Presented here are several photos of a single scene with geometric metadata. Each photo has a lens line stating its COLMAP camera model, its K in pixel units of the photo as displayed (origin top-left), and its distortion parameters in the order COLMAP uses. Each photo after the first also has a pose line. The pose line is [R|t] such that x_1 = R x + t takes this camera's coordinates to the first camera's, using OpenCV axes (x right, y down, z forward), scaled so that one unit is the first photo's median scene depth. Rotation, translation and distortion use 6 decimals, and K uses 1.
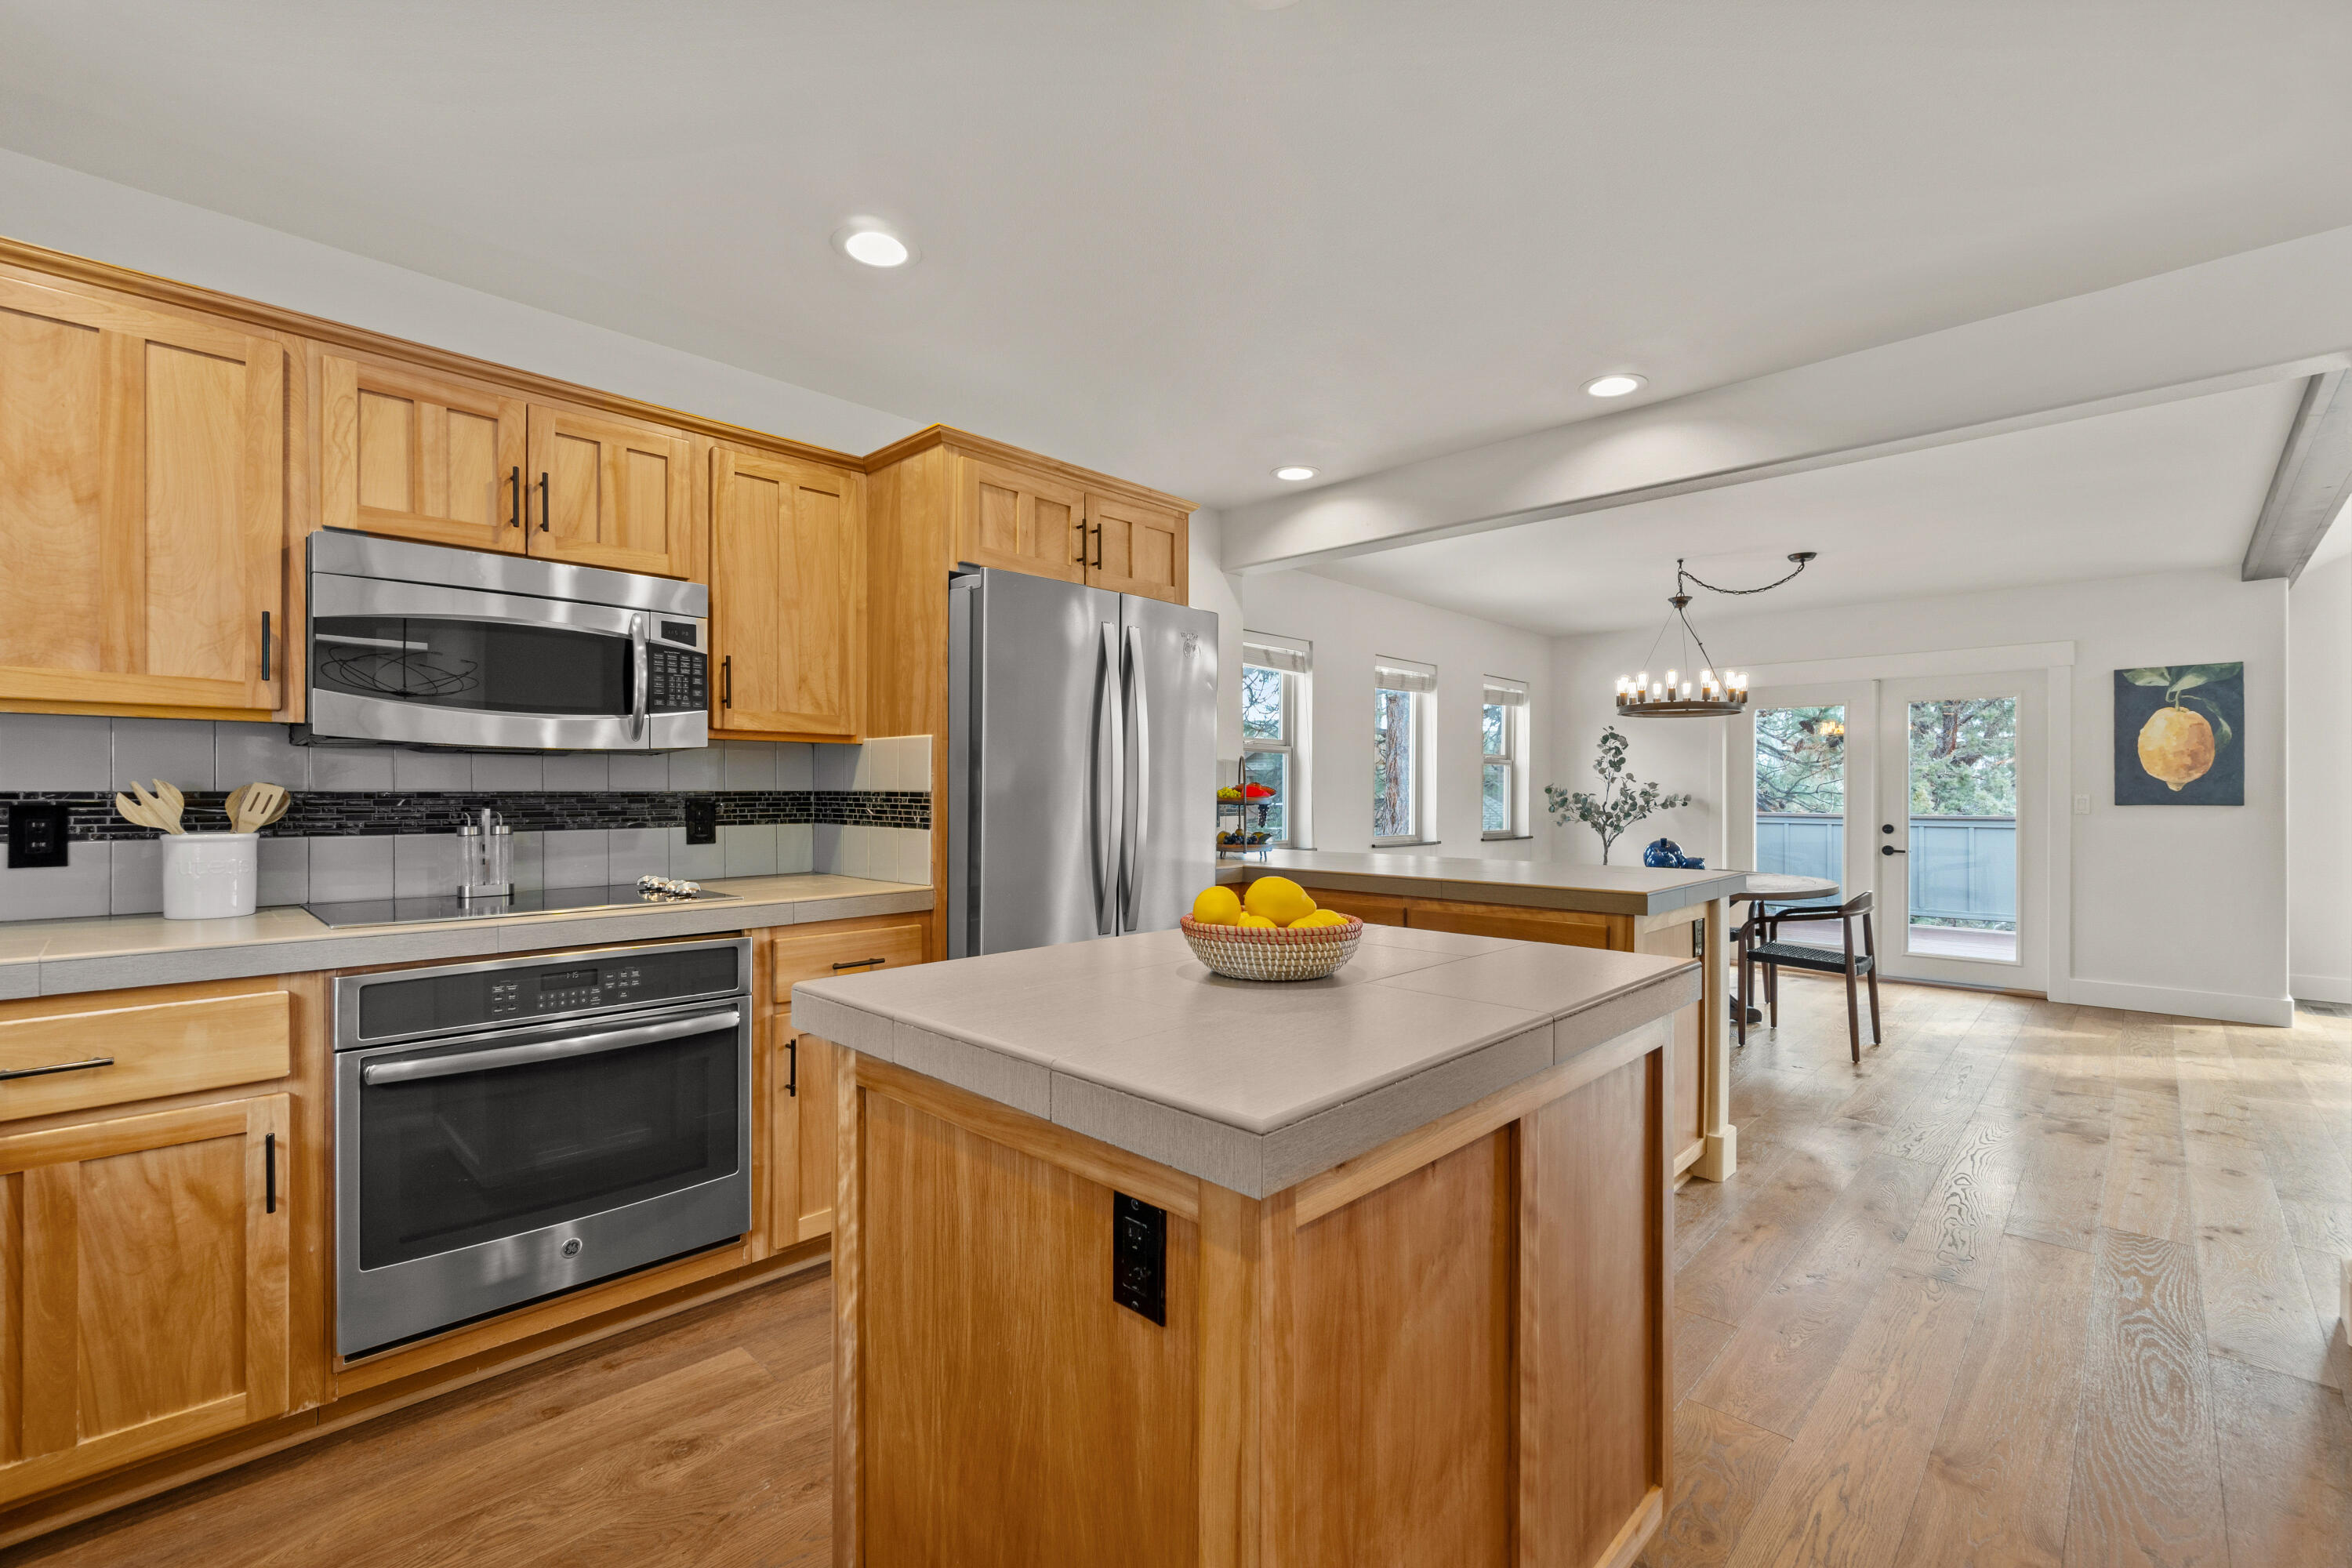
lens RADIAL K [[1015.9, 0, 1170.0], [0, 1015.9, 790.3], [0, 0, 1]] dist [-0.000550, 0.000126]
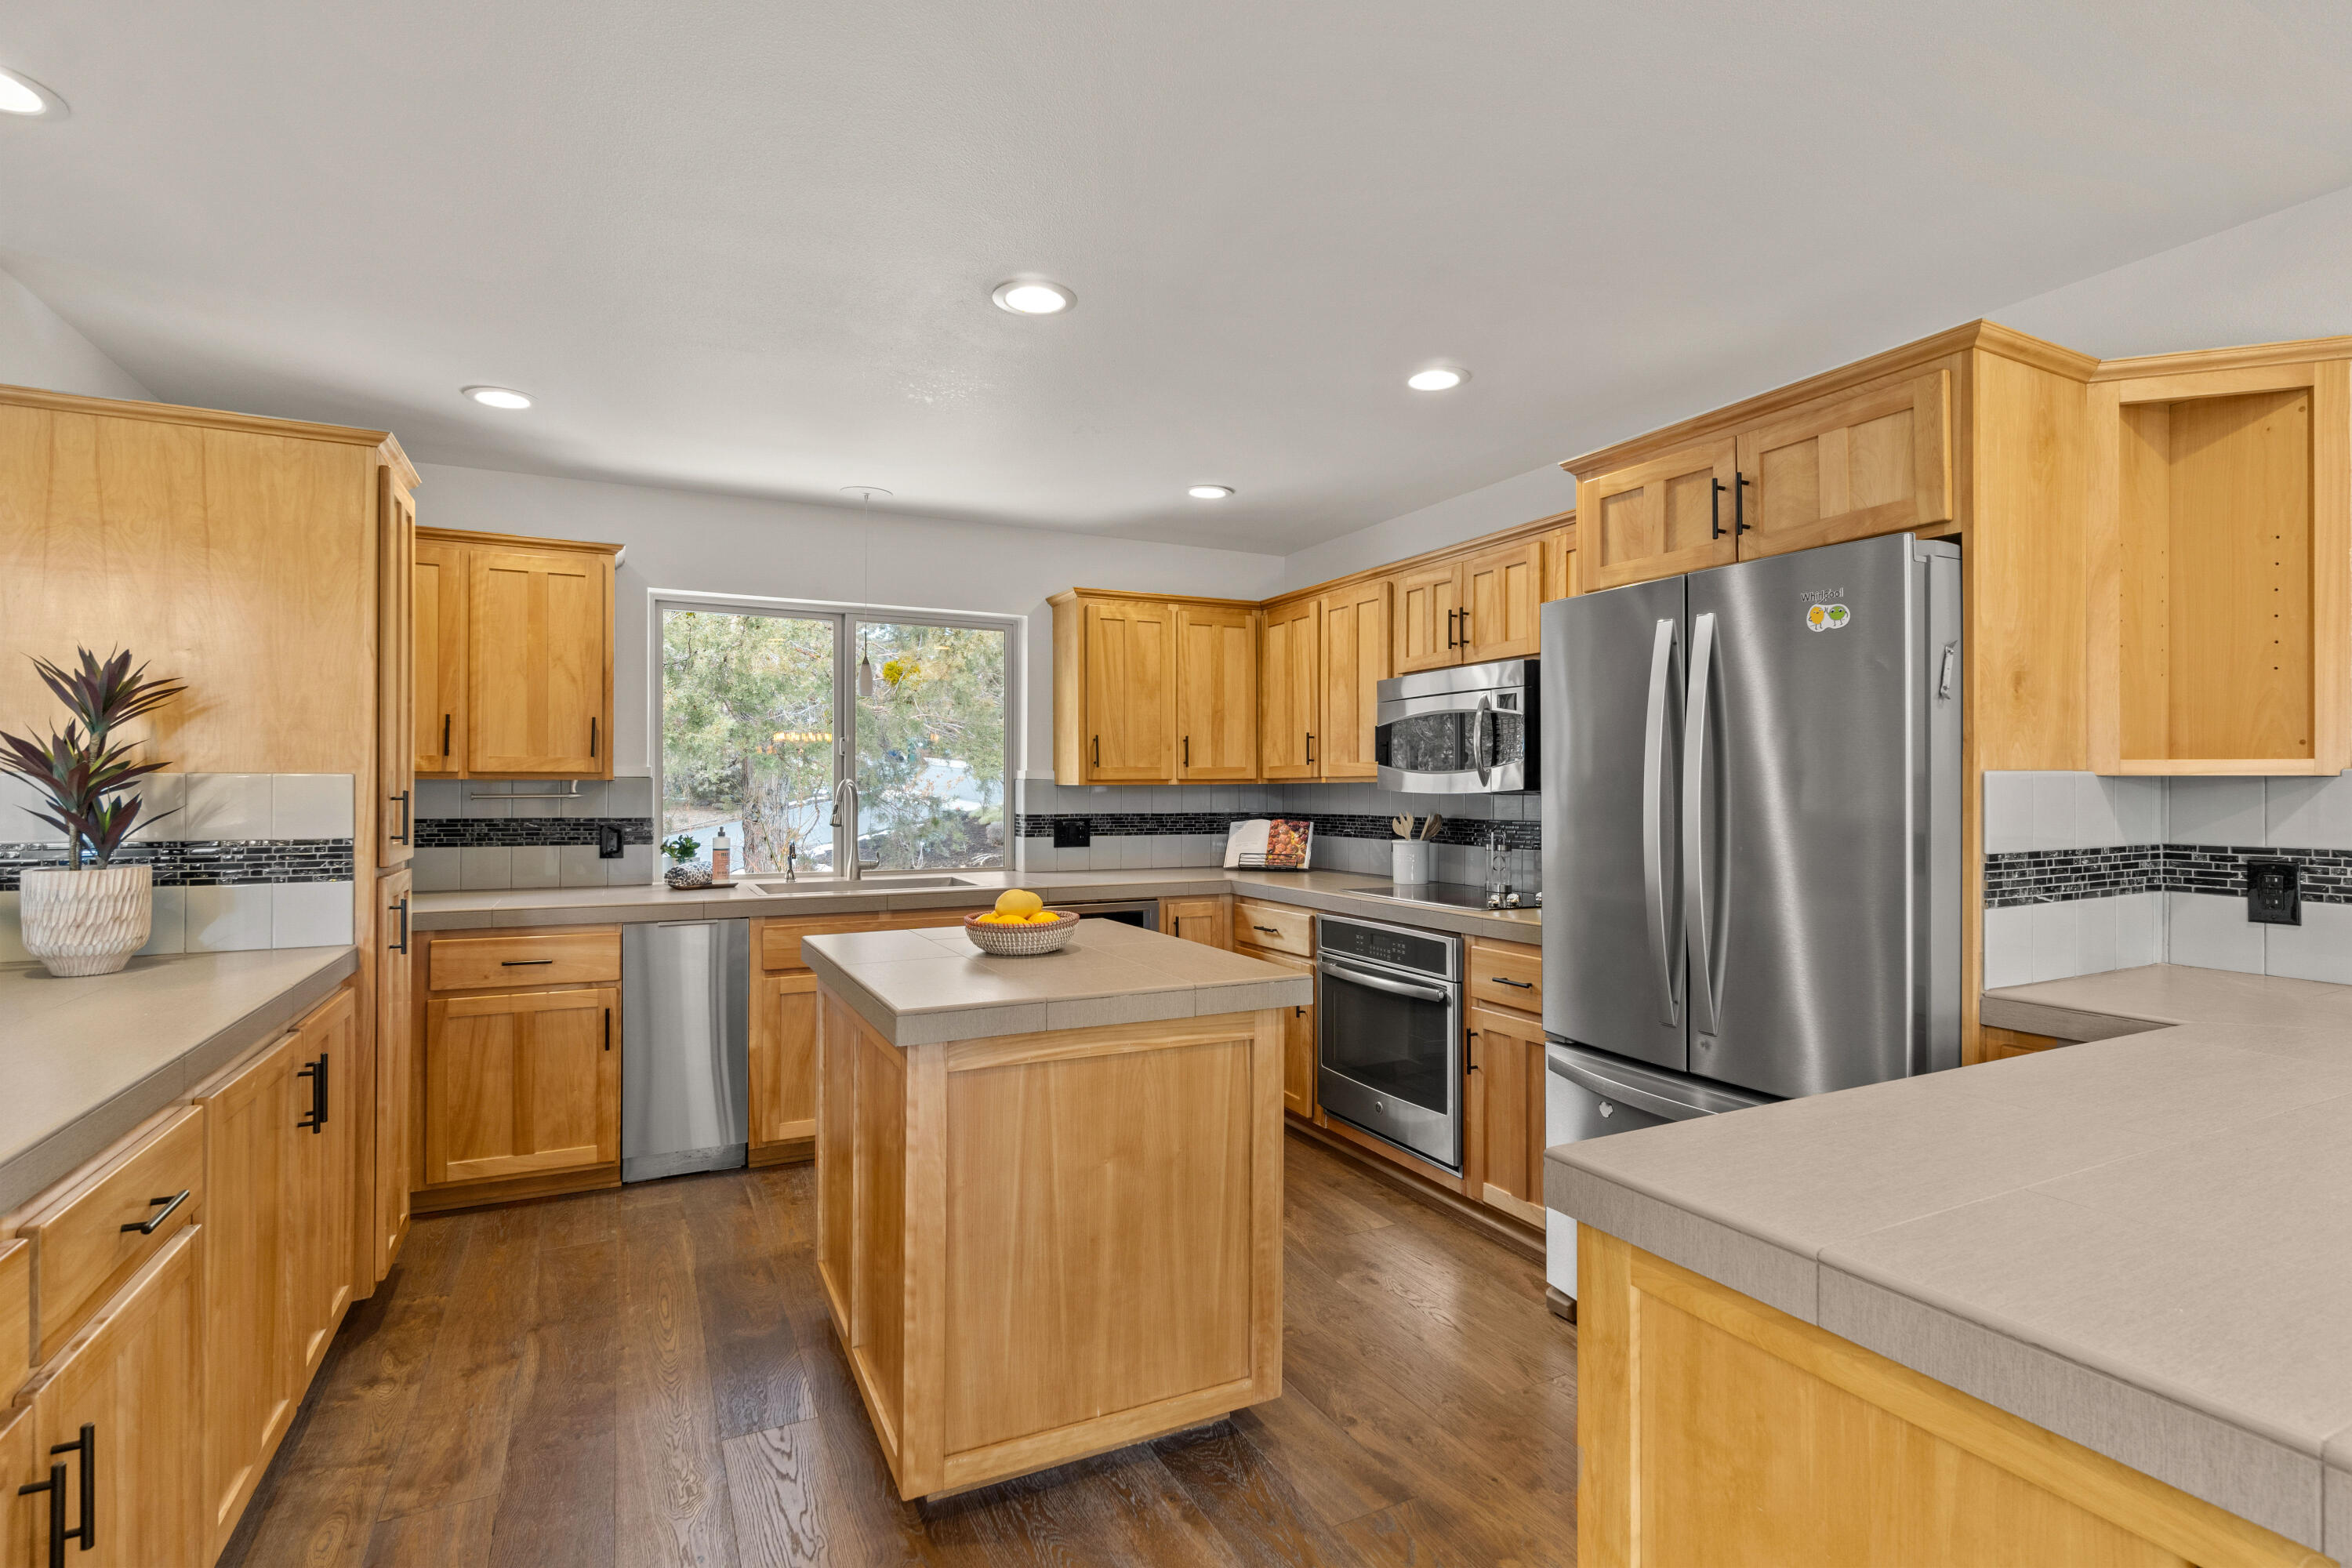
lens RADIAL K [[1127.1, 0, 1184.5], [0, 1127.1, 776.5], [0, 0, 1]] dist [0.001319, 0.000496]
pose [[-0.325045, -0.011204, -0.945632, 1.131516], [-0.000540, 0.999932, -0.011662, -0.049153], [0.945699, -0.003280, -0.325029, 1.220679]]
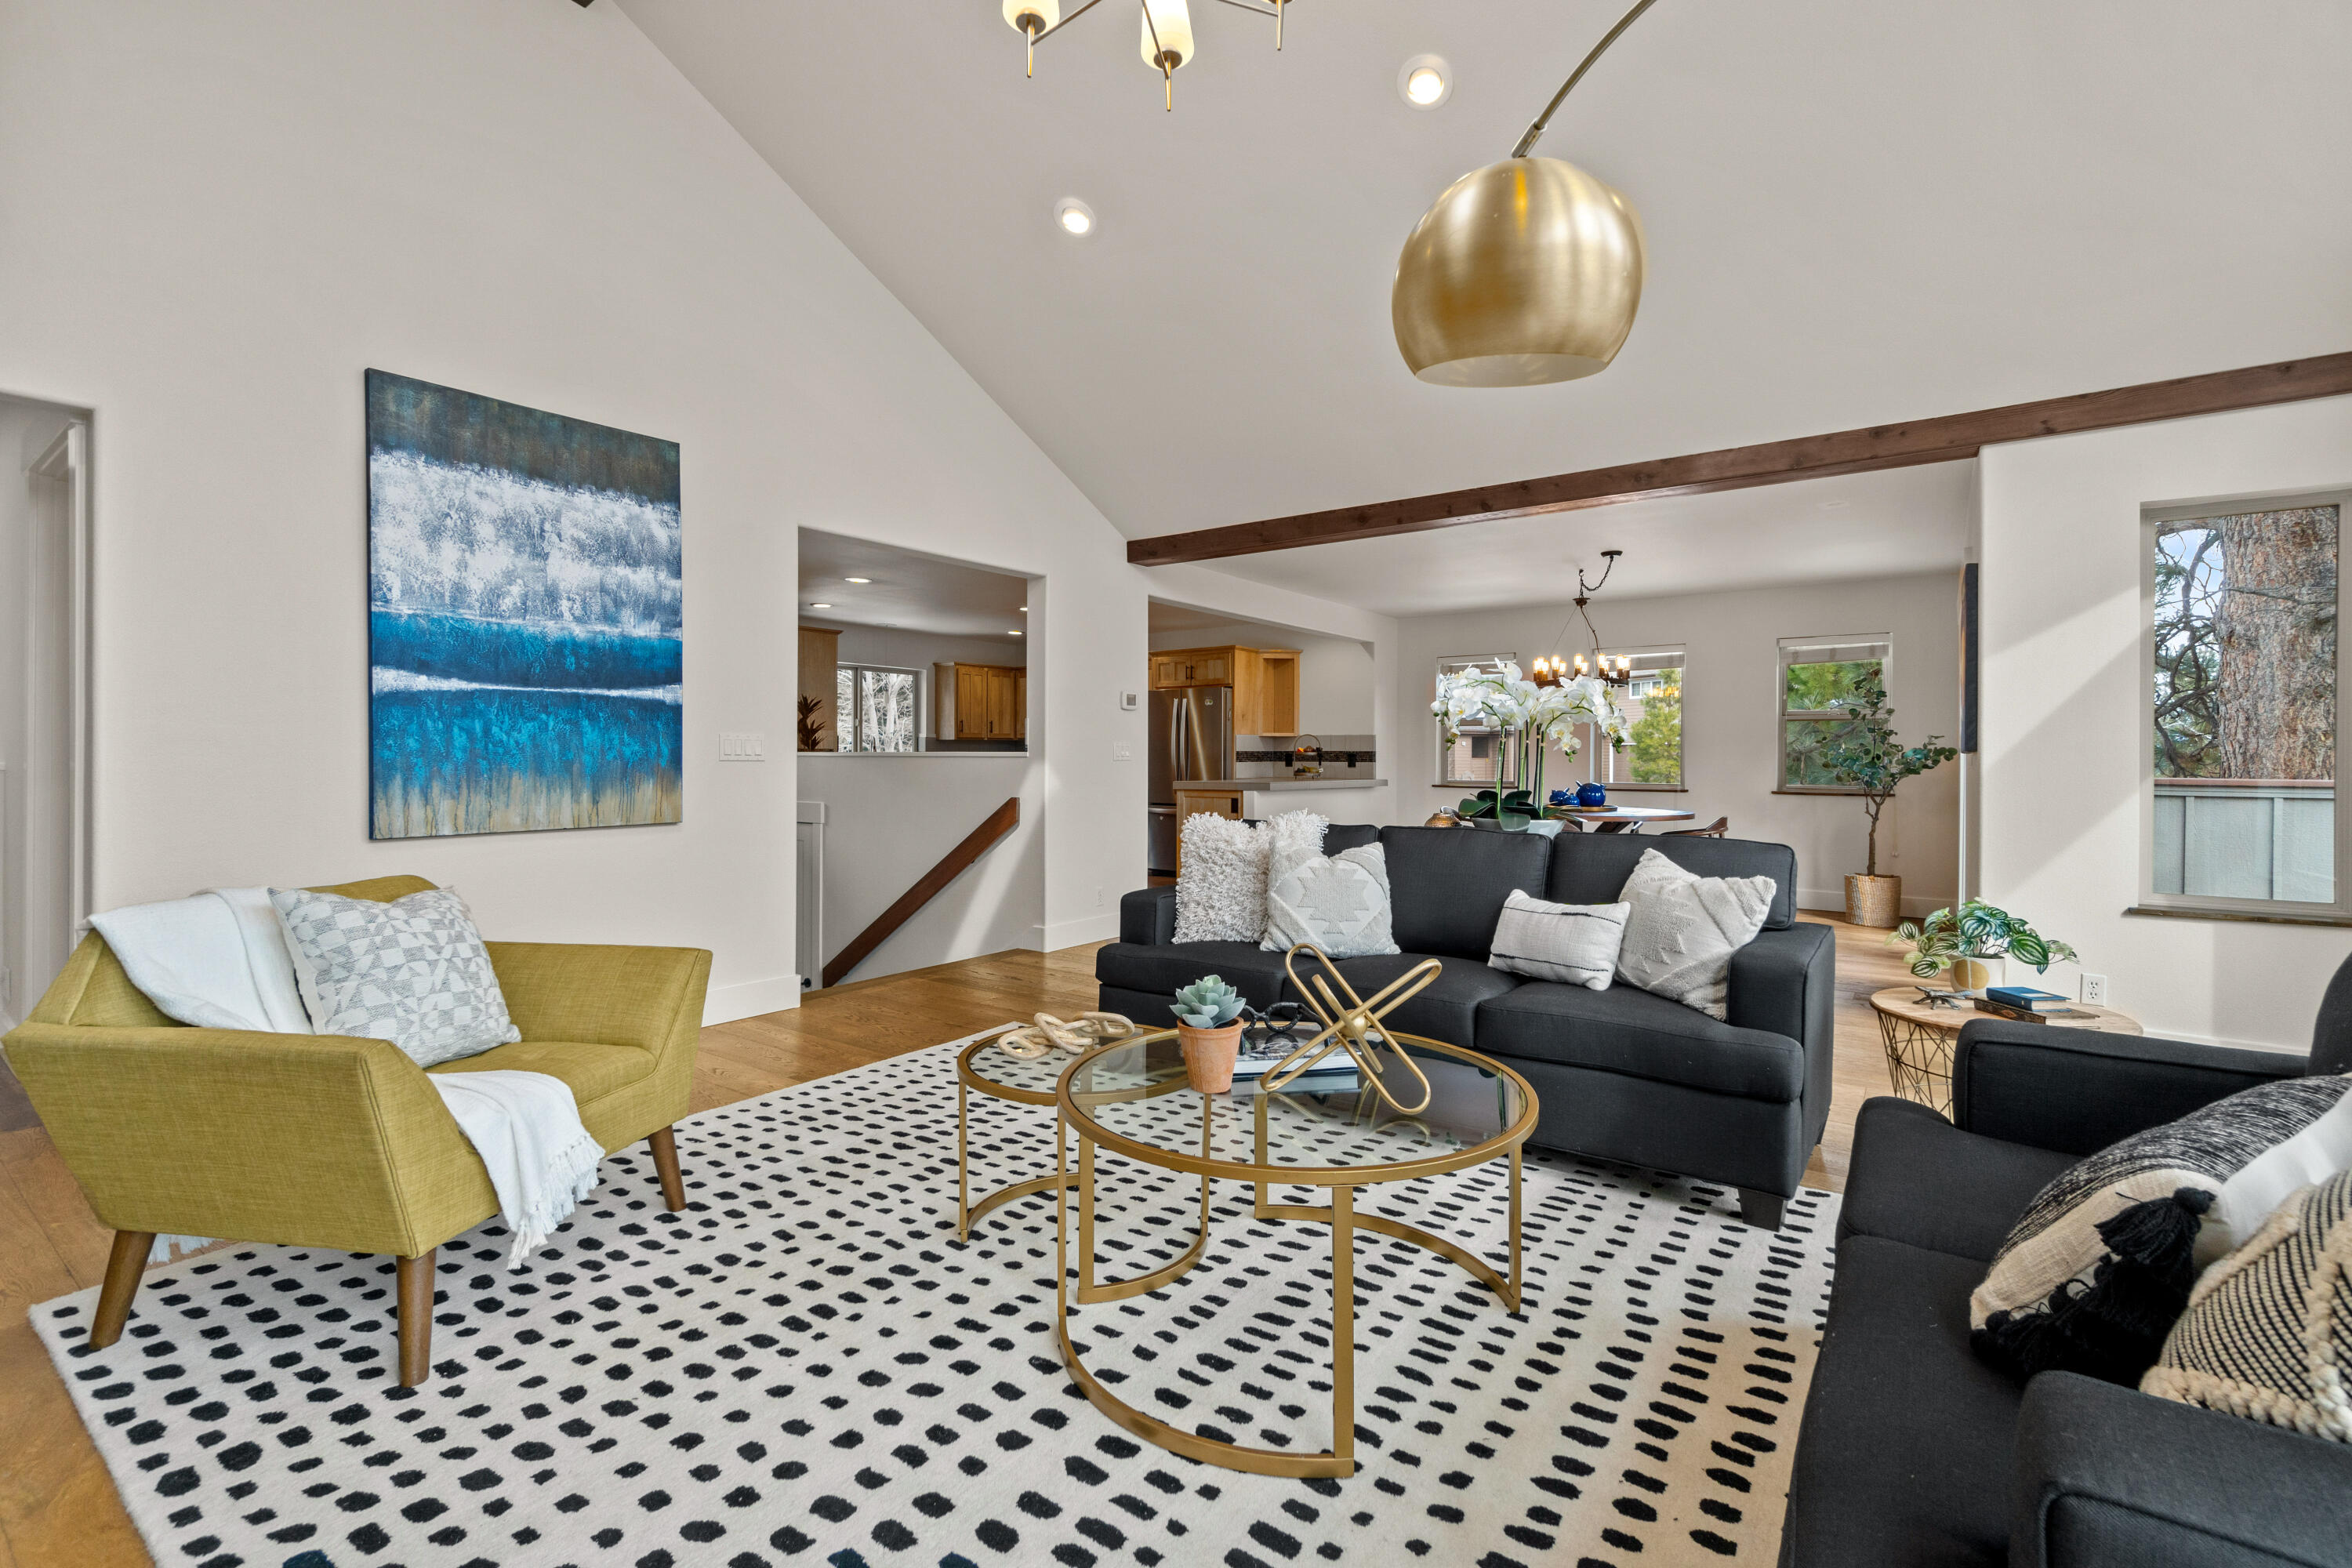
lens RADIAL K [[1025.4, 0, 1190.8], [0, 1025.4, 753.2], [0, 0, 1]] dist [0.000252, 0.000302]
pose [[0.149326, -0.009620, -0.988741, 4.221640], [-0.001373, 0.999950, -0.009936, 0.055751], [0.988787, 0.002842, 0.149305, 0.723163]]
